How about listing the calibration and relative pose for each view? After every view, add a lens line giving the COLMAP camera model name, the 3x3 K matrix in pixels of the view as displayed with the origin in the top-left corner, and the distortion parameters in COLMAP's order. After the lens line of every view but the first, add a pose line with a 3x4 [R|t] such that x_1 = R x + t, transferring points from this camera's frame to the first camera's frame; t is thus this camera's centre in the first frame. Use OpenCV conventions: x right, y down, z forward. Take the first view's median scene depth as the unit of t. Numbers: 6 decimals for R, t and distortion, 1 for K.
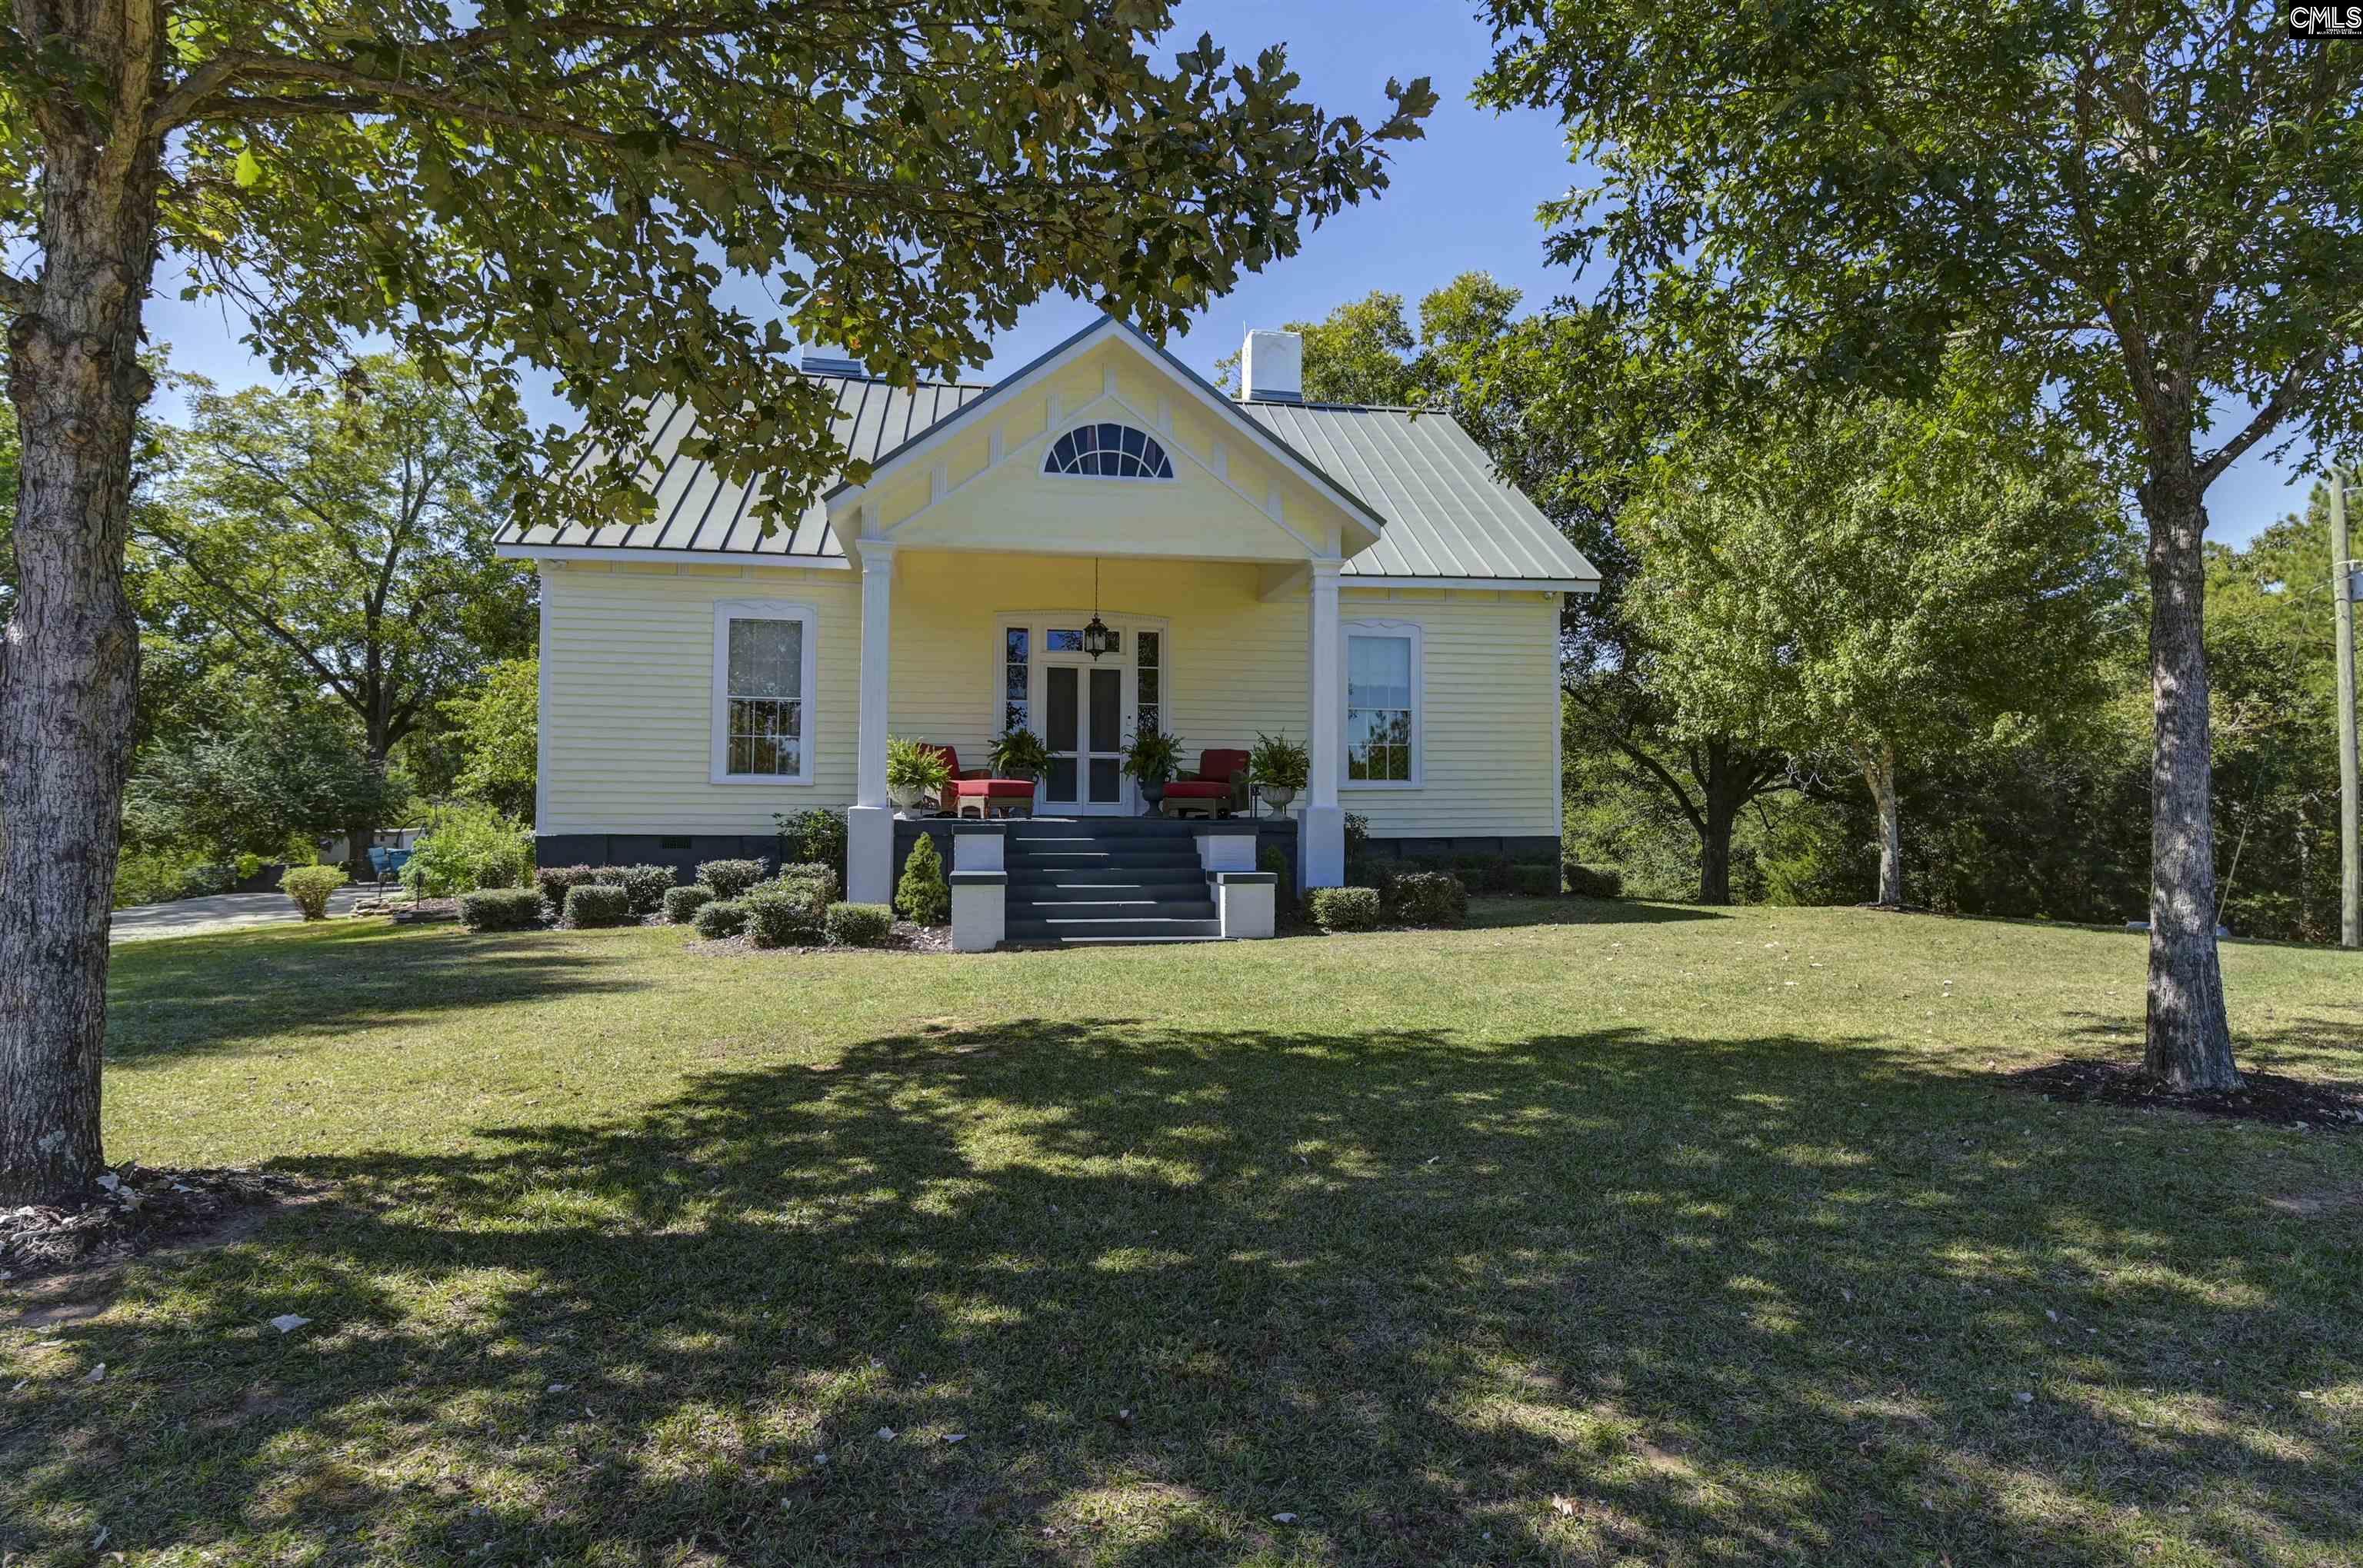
lens RADIAL K [[1224.2, 0, 1182.0], [0, 1224.2, 760.4], [0, 0, 1]] dist [-0.002185, -0.002686]
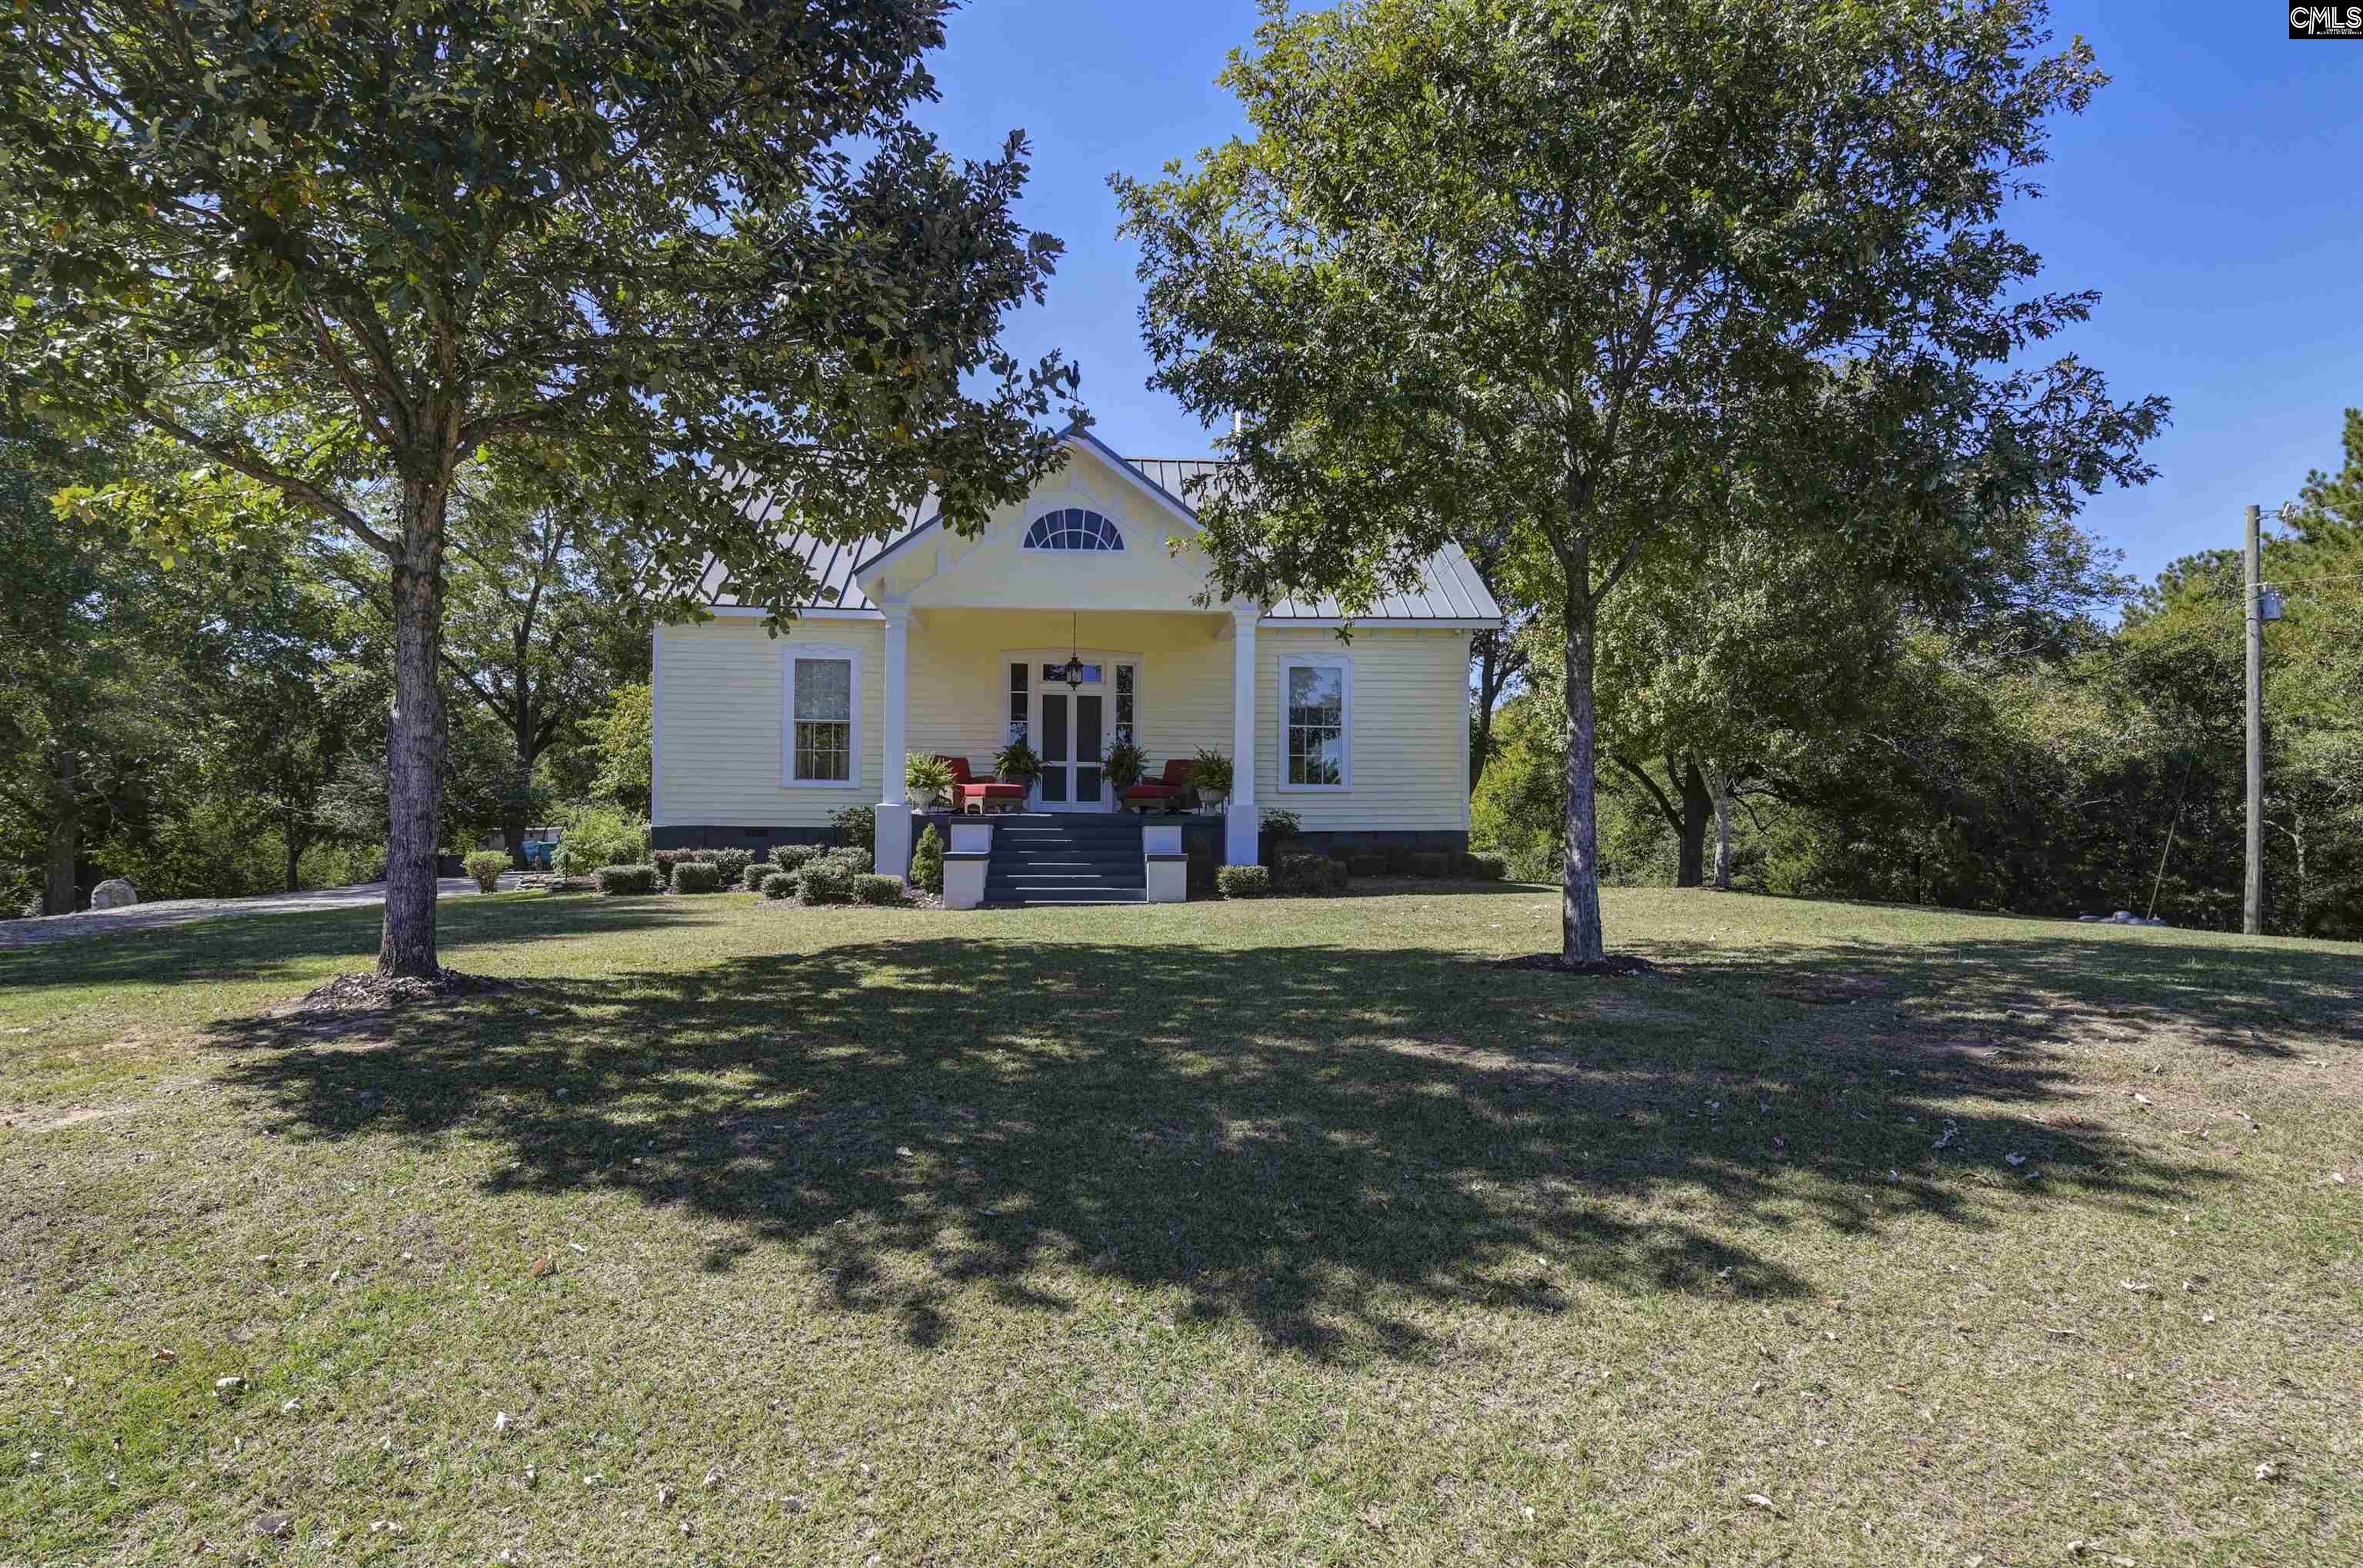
lens RADIAL K [[1178.8, 0, 1182.6], [0, 1178.8, 800.9], [0, 0, 1]] dist [-0.006117, -0.001621]
pose [[0.997592, 0.000718, -0.069357, 0.125828], [0.001312, 0.999572, 0.029222, -0.002220], [0.069349, -0.029242, 0.997164, -0.216607]]
